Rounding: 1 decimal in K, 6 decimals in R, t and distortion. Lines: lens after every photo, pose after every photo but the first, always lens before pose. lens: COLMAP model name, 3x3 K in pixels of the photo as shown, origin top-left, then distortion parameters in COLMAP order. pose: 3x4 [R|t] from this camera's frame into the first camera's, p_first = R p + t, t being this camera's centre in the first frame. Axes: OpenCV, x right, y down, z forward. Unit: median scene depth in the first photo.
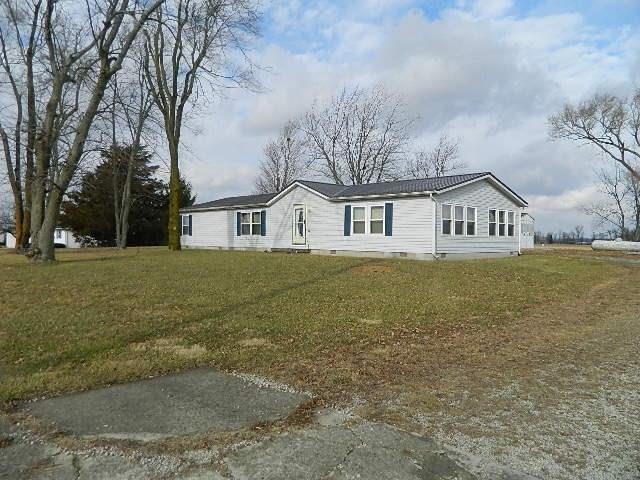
lens RADIAL K [[457.0, 0, 319.2], [0, 457.0, 228.9], [0, 0, 1]] dist [0.008580, 0.005368]
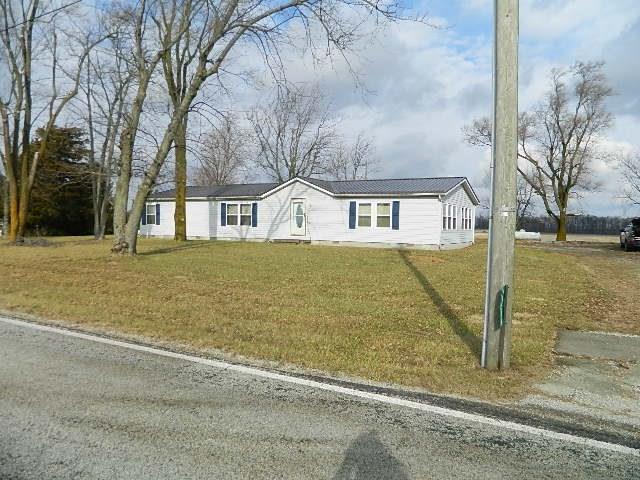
lens RADIAL K [[471.7, 0, 320.0], [0, 471.7, 240.0], [0, 0, 1]] dist [-0.000462, -0.000022]
pose [[0.957752, -0.002075, 0.287589, -0.313175], [-0.014120, 0.998429, 0.054228, -0.016585], [-0.287249, -0.055998, 0.956218, -0.083338]]
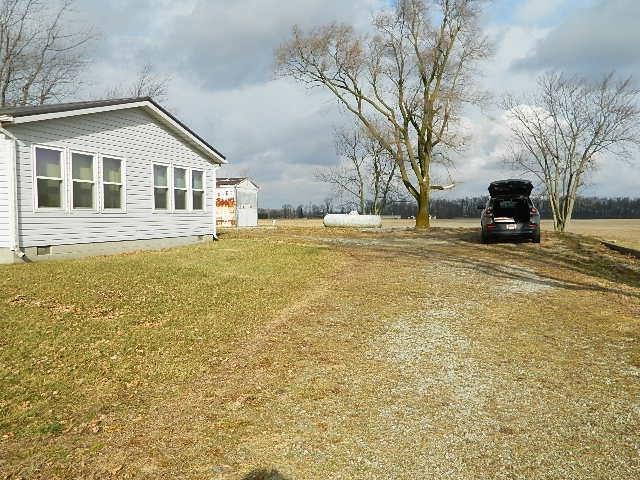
lens RADIAL K [[574.6, 0, 320.0], [0, 574.6, 240.0], [0, 0, 1]] dist [0.001429, -0.000347]
pose [[0.878141, -0.036147, 0.477034, 0.186112], [0.004711, 0.997746, 0.066931, 0.005066], [-0.478378, -0.056528, 0.876333, 0.233918]]
